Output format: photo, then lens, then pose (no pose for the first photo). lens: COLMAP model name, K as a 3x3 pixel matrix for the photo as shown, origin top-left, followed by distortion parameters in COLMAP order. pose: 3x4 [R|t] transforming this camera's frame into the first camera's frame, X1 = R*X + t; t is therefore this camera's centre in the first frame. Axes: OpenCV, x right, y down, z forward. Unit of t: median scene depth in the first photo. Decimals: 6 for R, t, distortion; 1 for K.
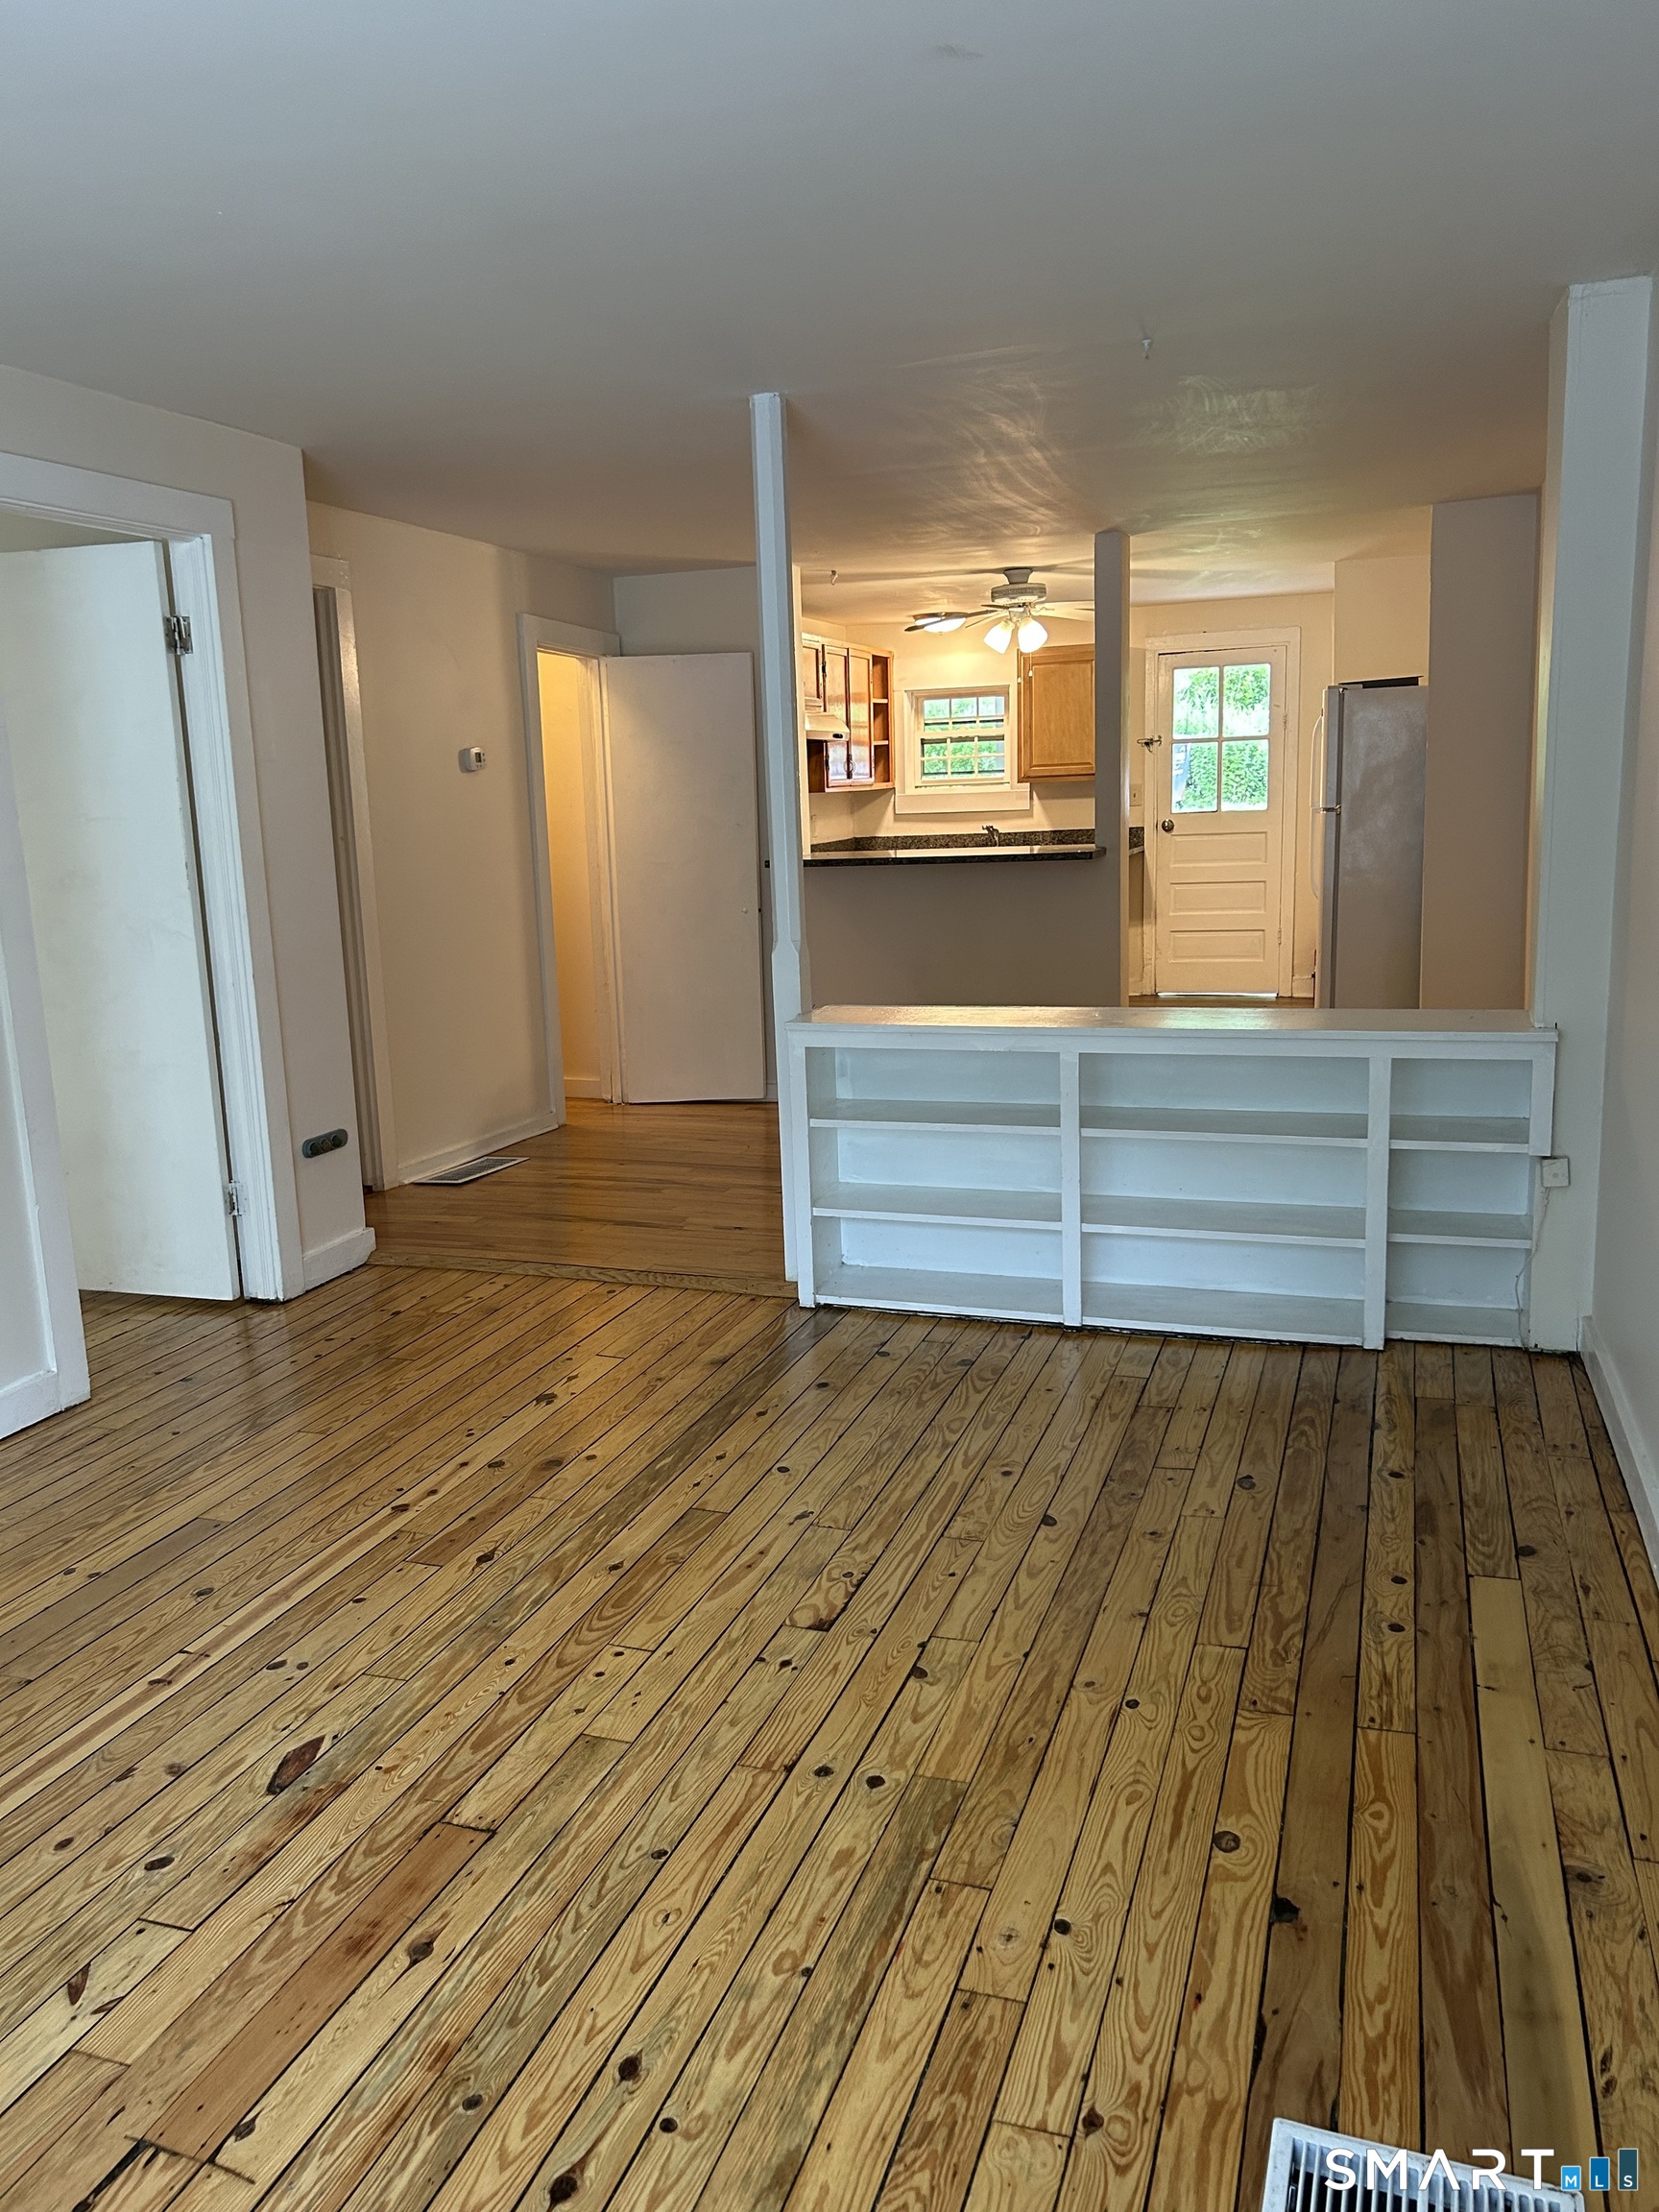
lens RADIAL K [[1652.2, 0, 809.0], [0, 1652.2, 1139.1], [0, 0, 1]] dist [0.070896, -0.098179]
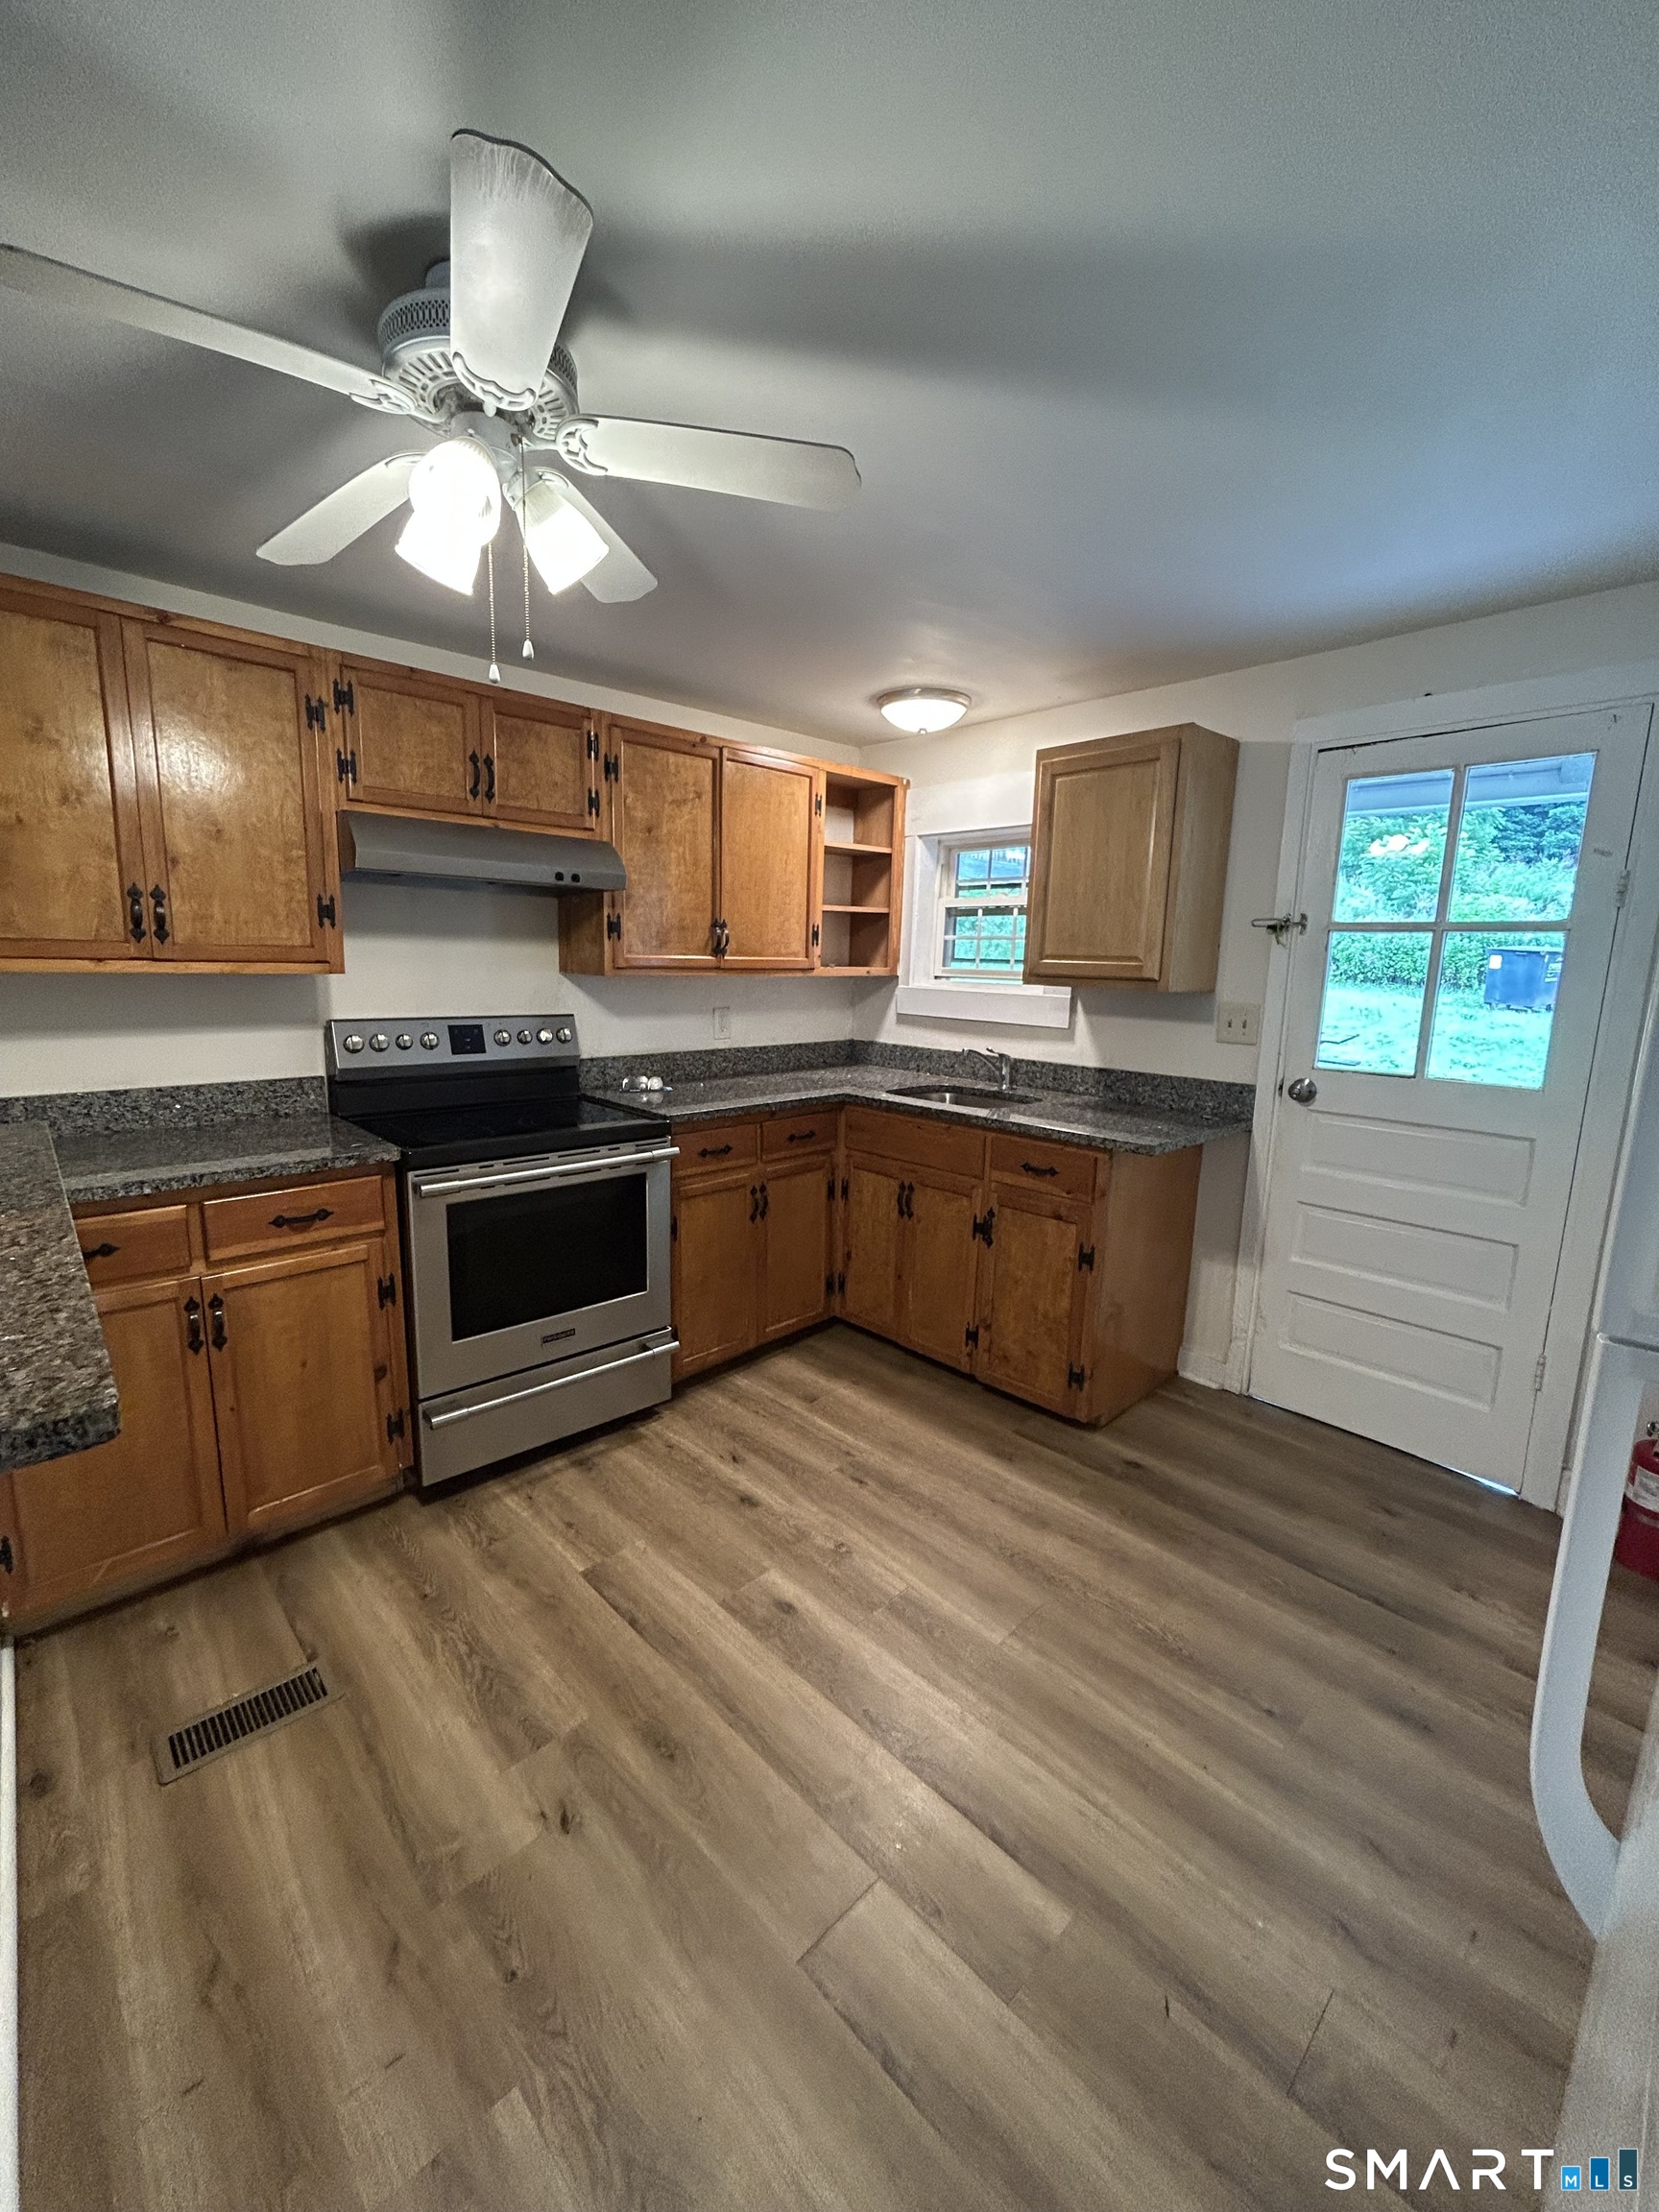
lens RADIAL K [[883.4, 0, 829.5], [0, 883.4, 1106.0], [0, 0, 1]] dist [-0.018094, 0.003909]
pose [[0.876619, 0.139085, -0.460645, 0.215293], [-0.158423, 0.987366, -0.003364, -0.161895], [0.454357, 0.075926, 0.887578, 0.704378]]
